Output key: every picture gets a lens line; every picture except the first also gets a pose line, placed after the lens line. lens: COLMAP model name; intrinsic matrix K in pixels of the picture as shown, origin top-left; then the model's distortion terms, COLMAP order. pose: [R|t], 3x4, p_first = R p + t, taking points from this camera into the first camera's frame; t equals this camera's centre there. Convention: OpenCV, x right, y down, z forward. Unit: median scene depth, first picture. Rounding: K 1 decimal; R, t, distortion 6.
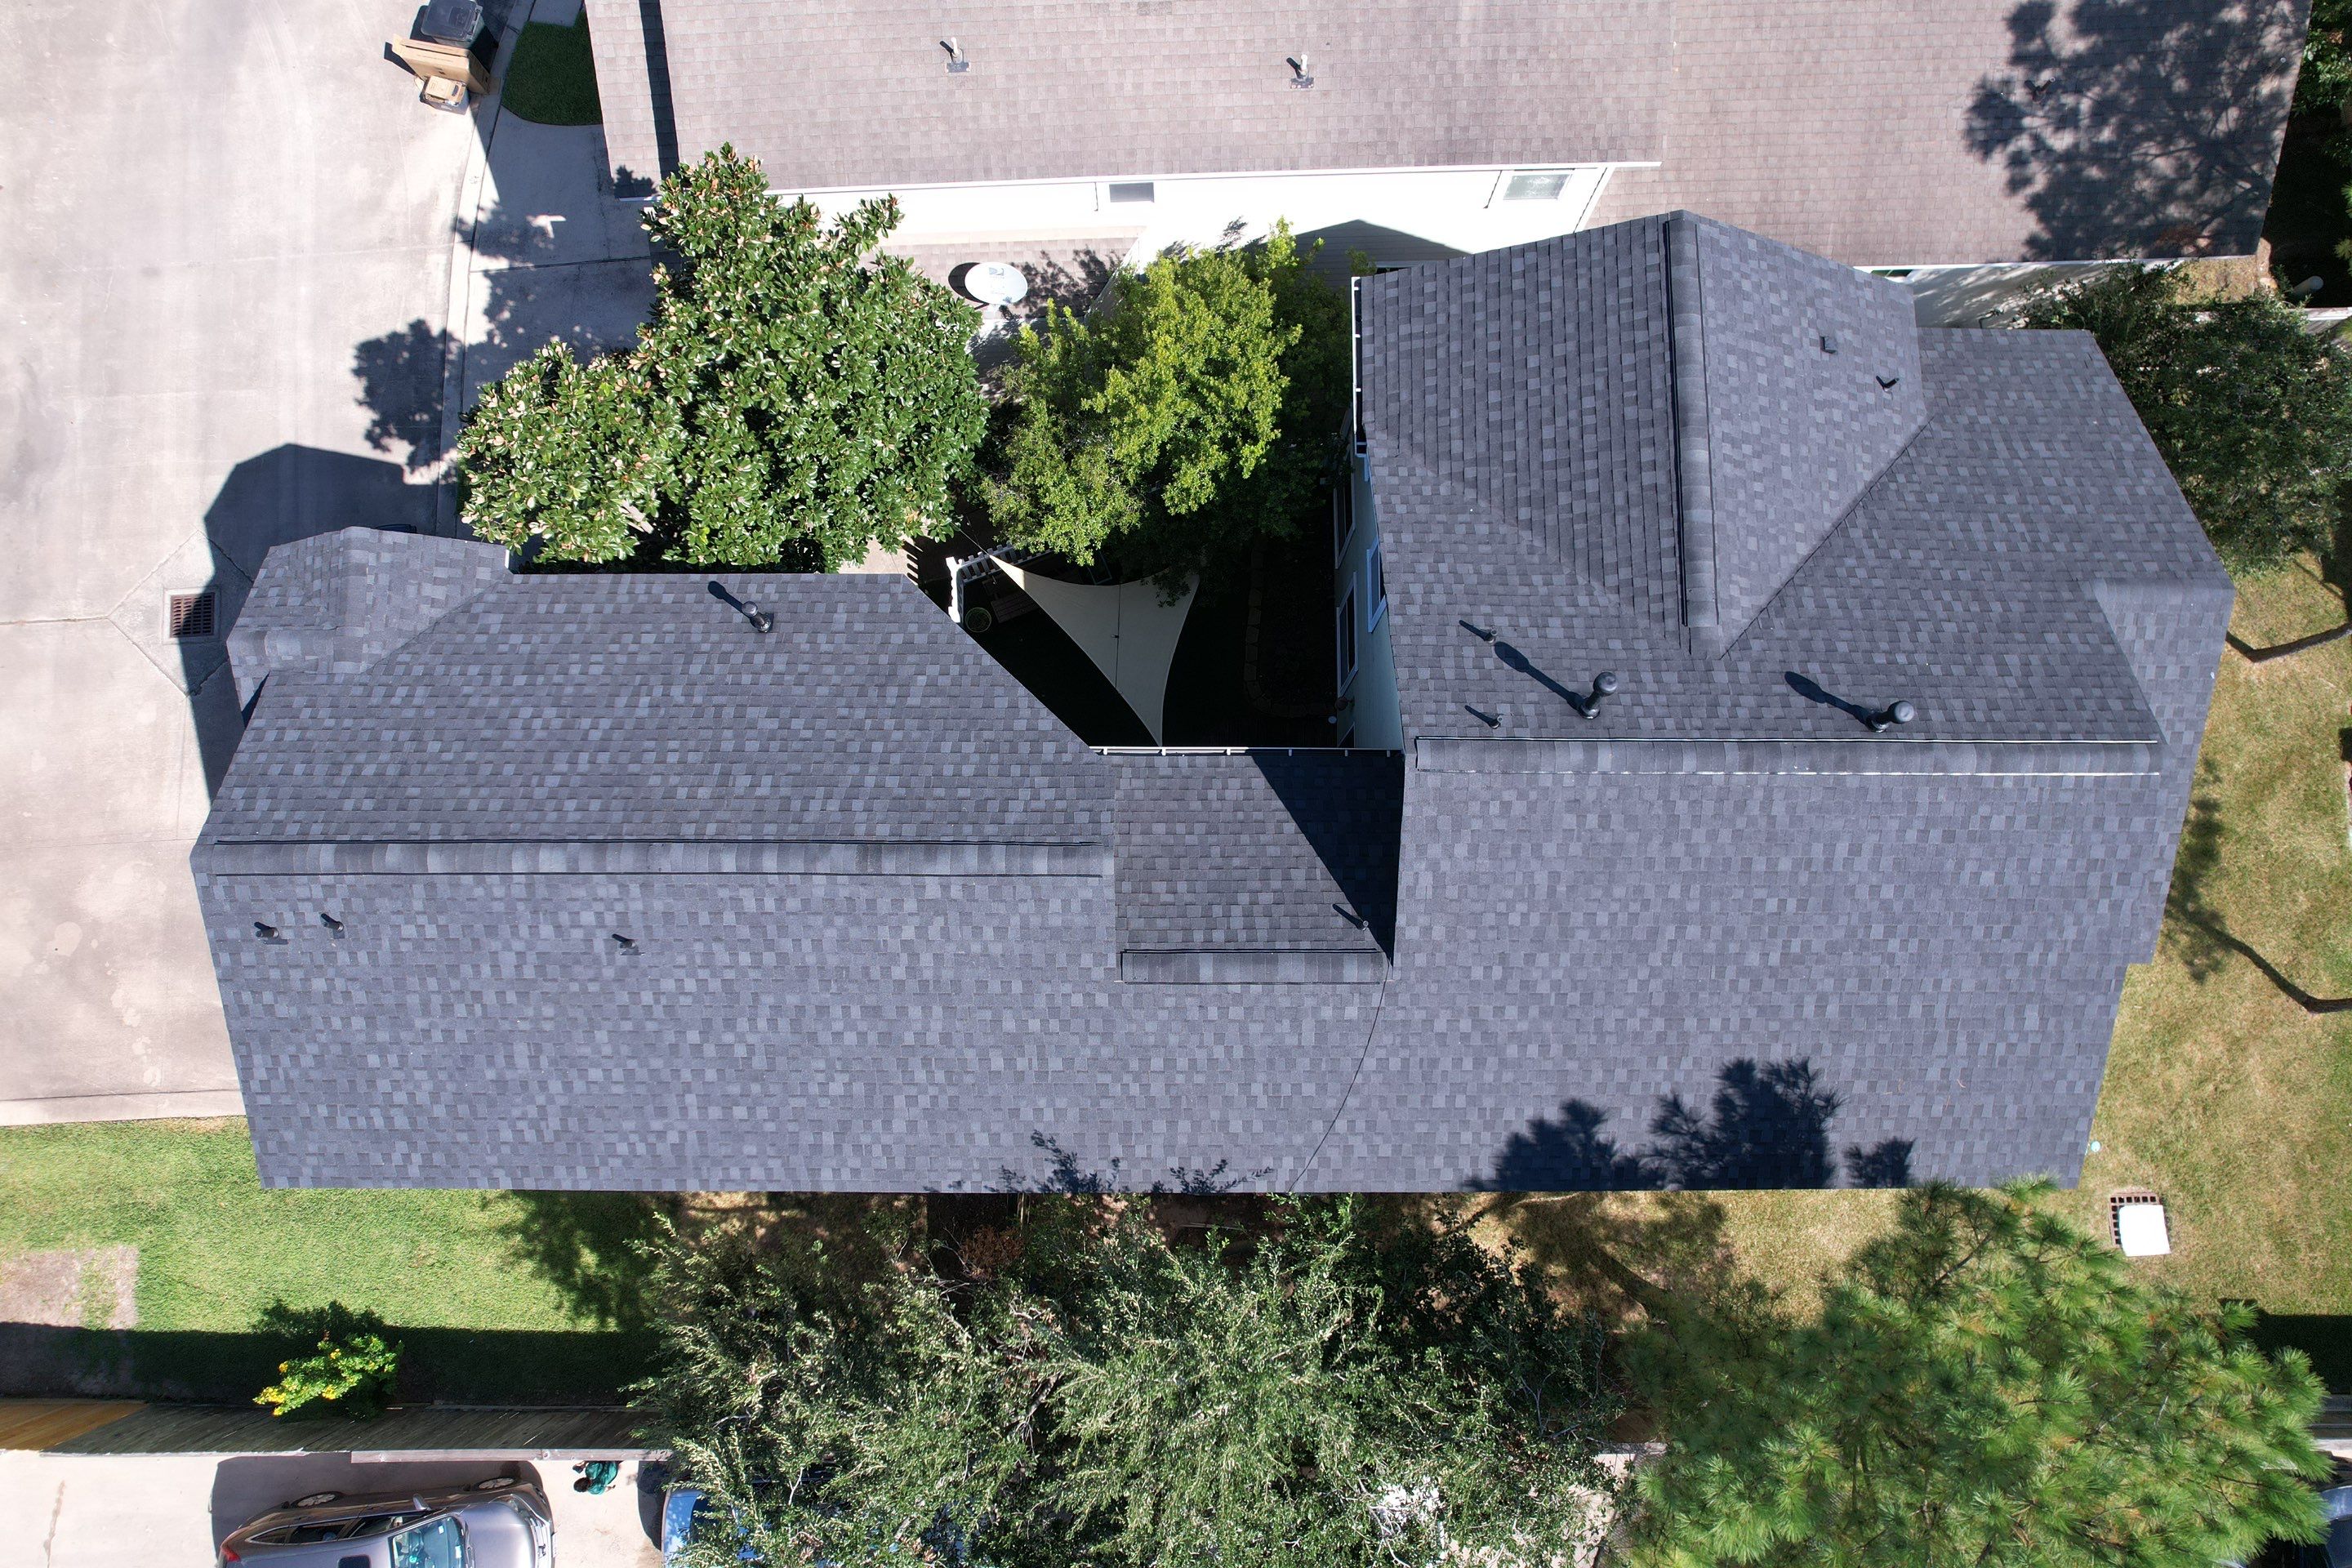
lens RADIAL K [[1497.1, 0, 1165.9], [0, 1497.1, 793.3], [0, 0, 1]] dist [-0.072185, 0.064580]
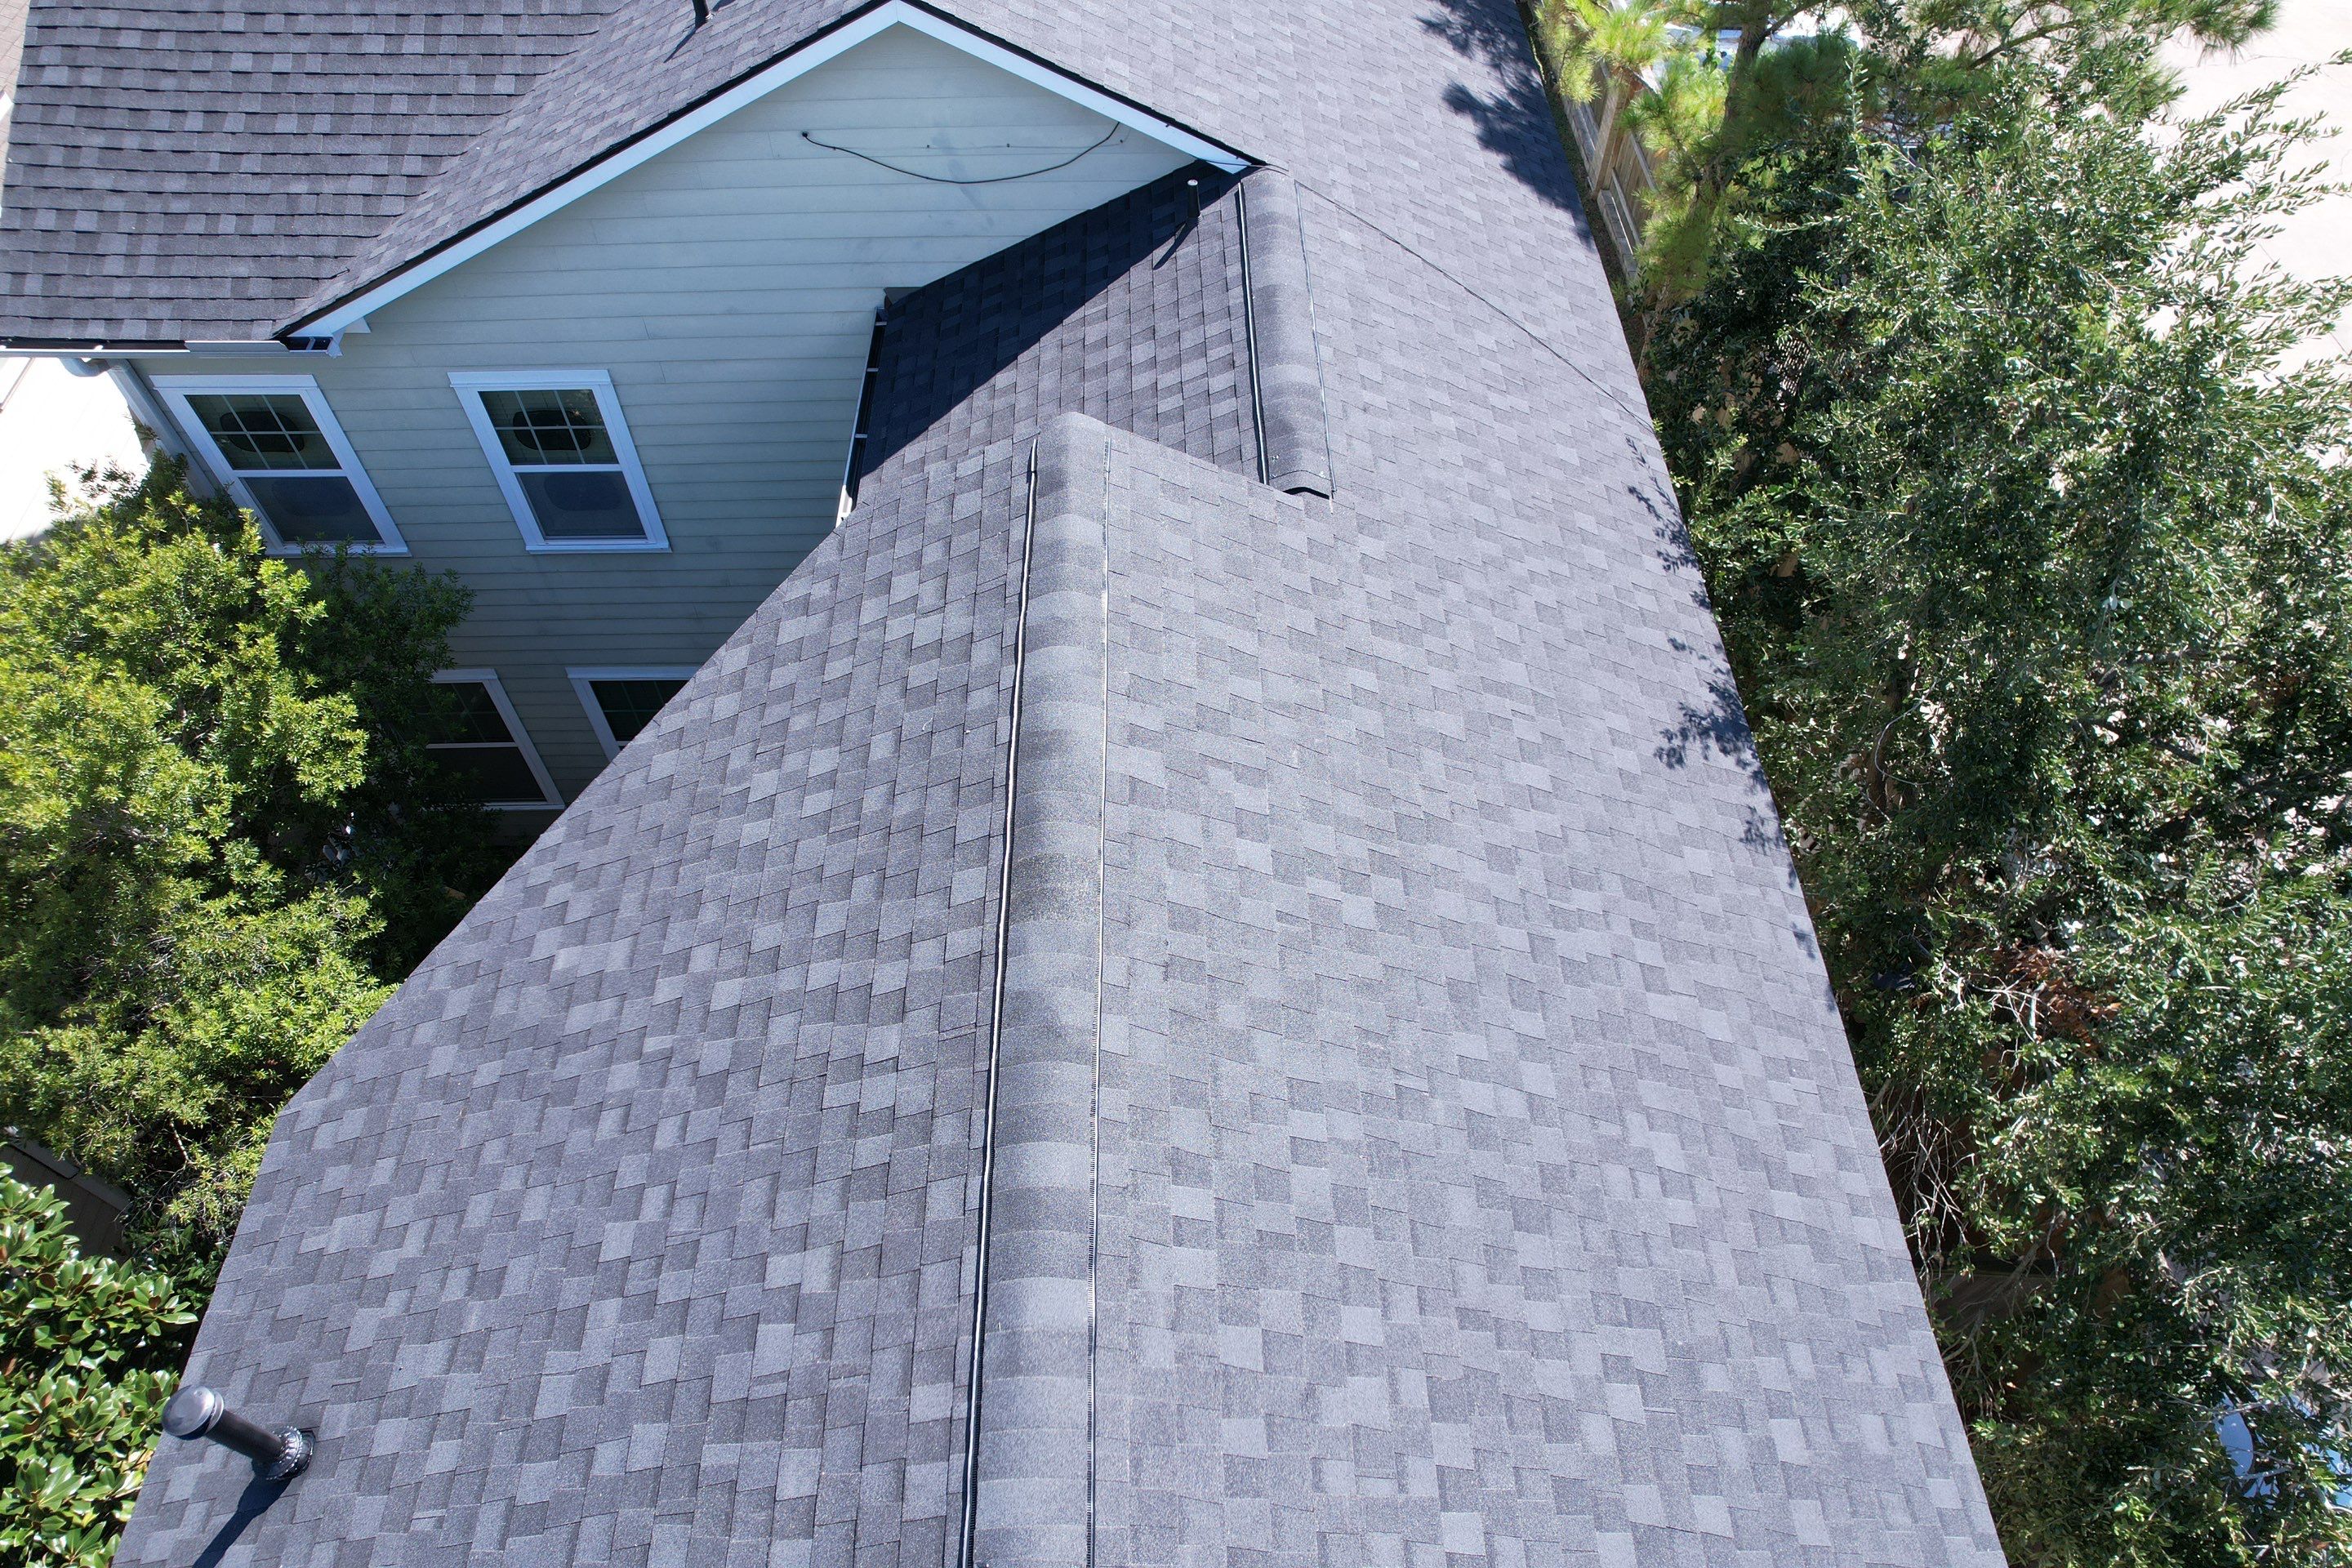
lens RADIAL K [[1497.1, 0, 1167.6], [0, 1497.1, 799.3], [0, 0, 1]] dist [-0.072185, 0.064580]
pose [[-0.016894, -0.811505, 0.584101, -0.355202], [0.987933, 0.076406, 0.134727, 0.020329], [-0.153960, 0.579329, 0.800421, 0.662204]]
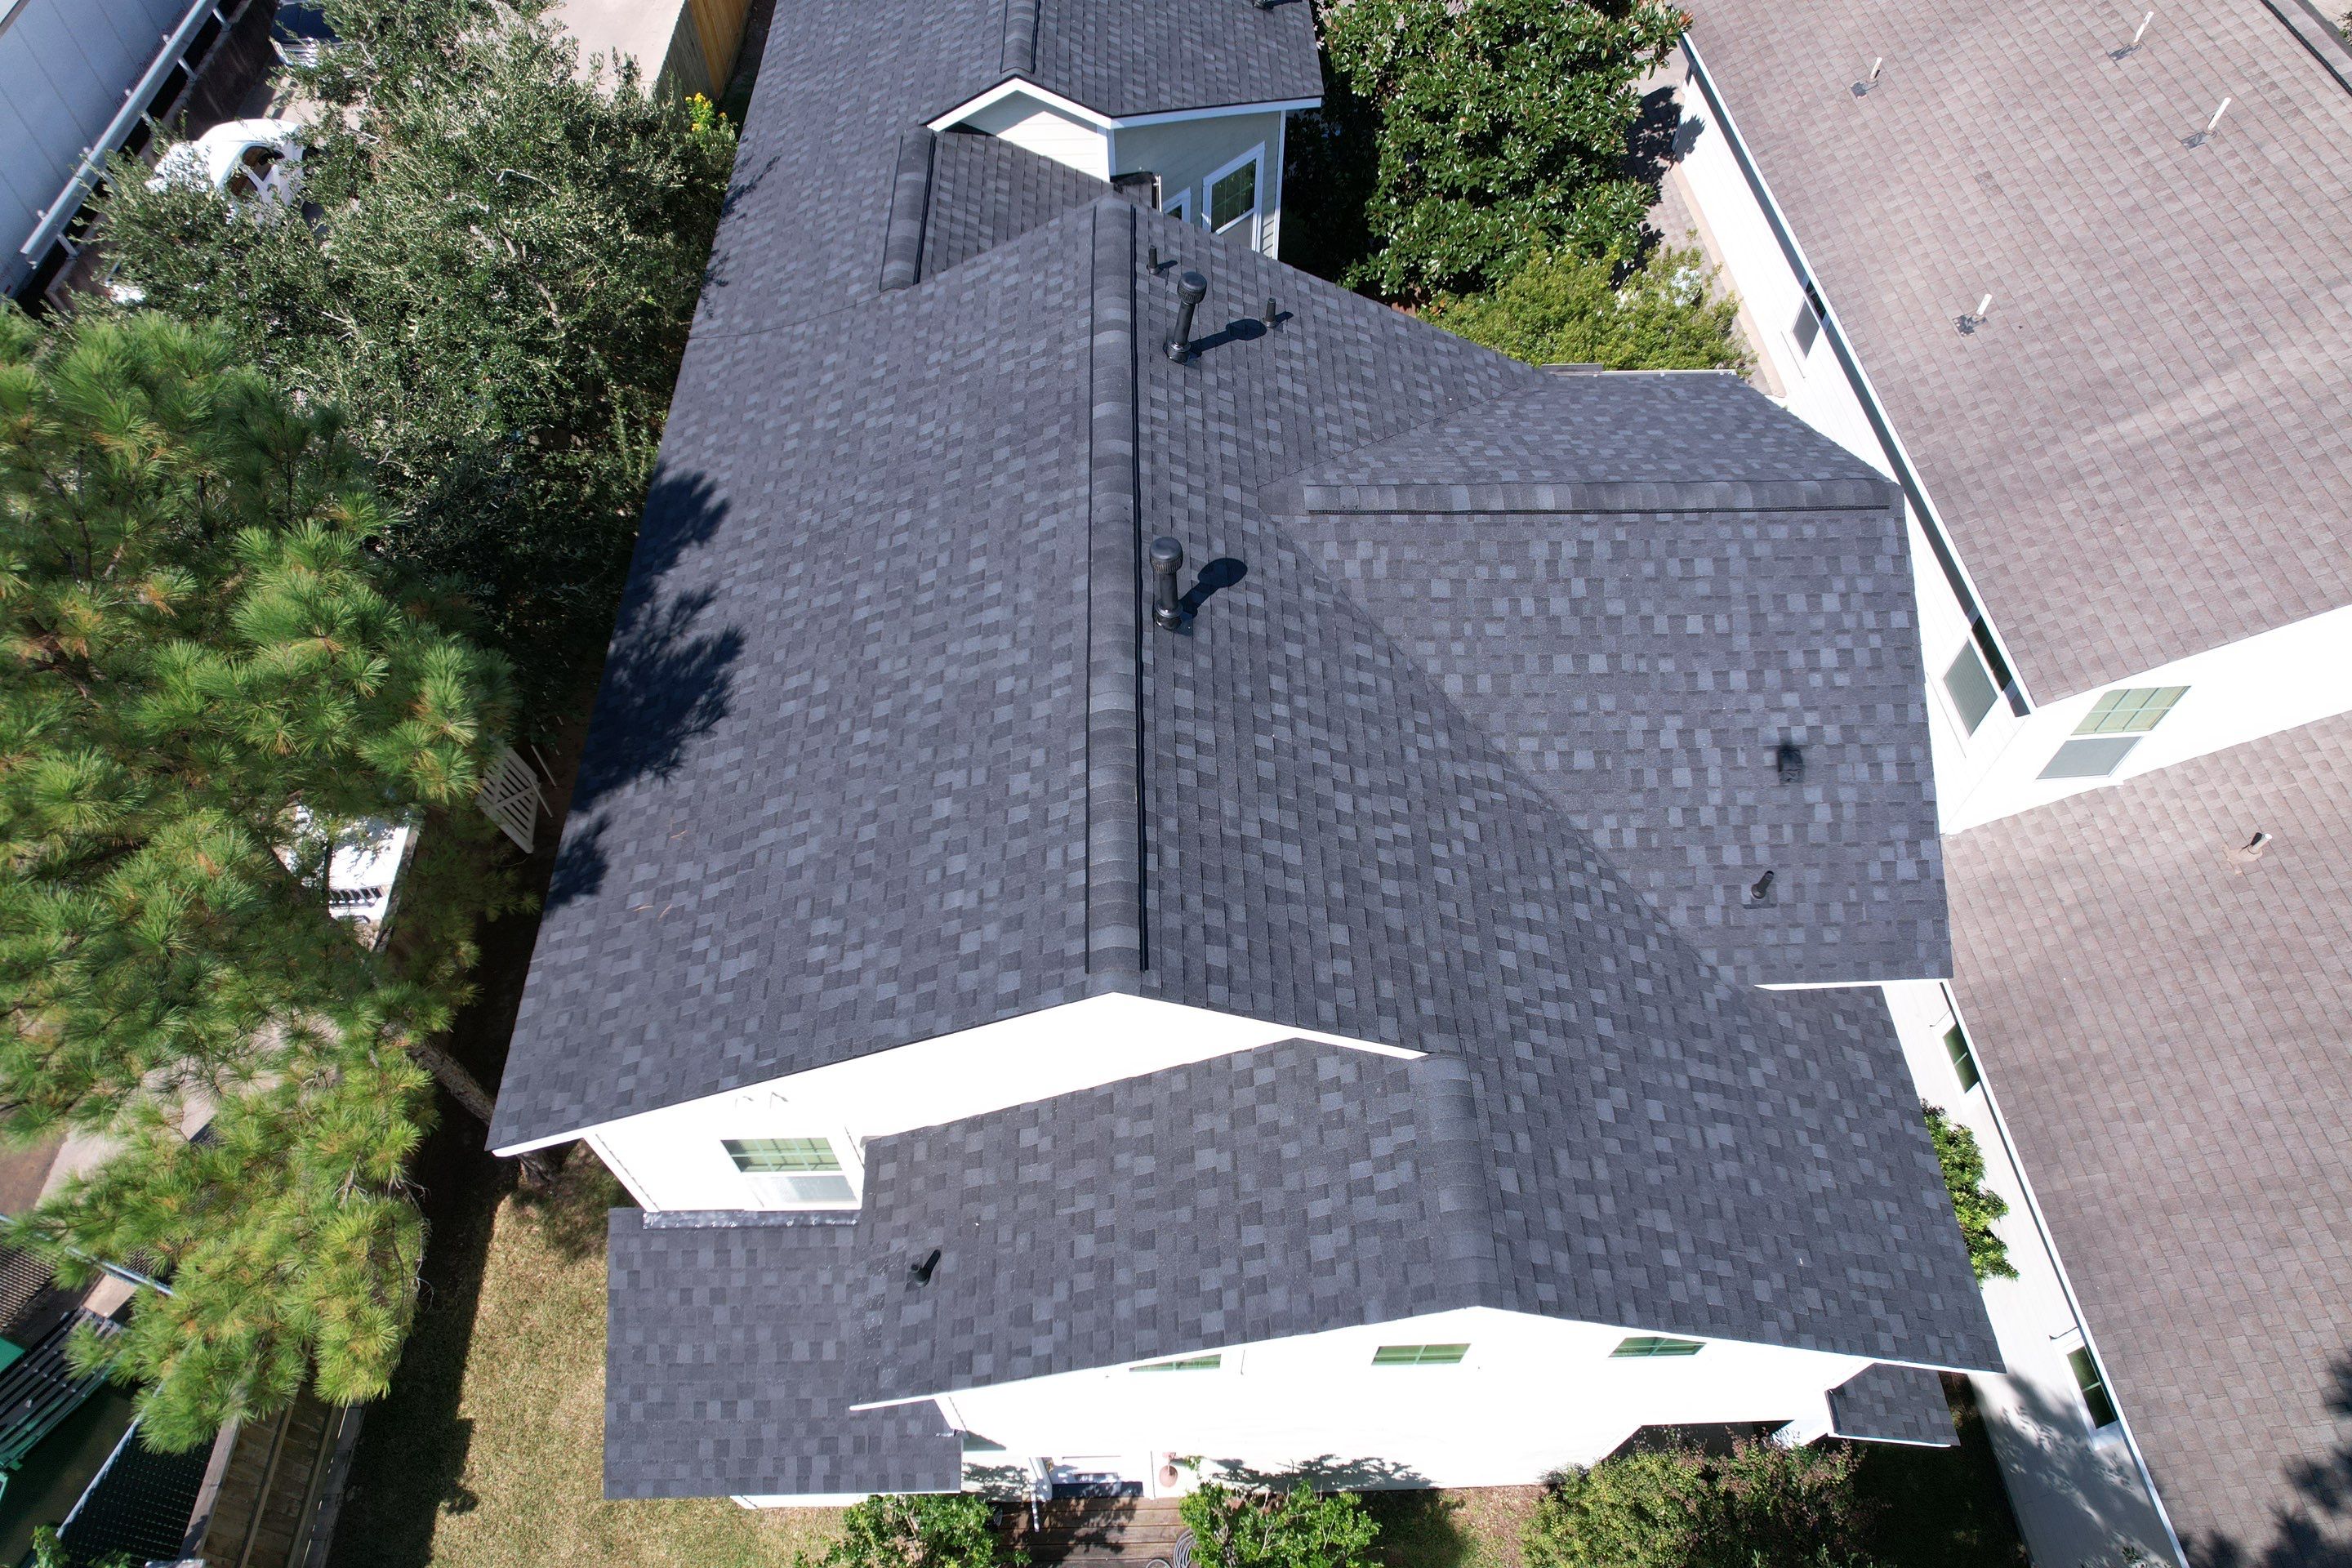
lens RADIAL K [[1491.2, 0, 1172.1], [0, 1491.2, 800.4], [0, 0, 1]] dist [-0.061190, 0.052370]
pose [[0.028121, 0.818063, -0.574441, 0.873750], [-0.988191, 0.109343, 0.107341, -0.105479], [0.150623, 0.564639, 0.811477, 0.452648]]
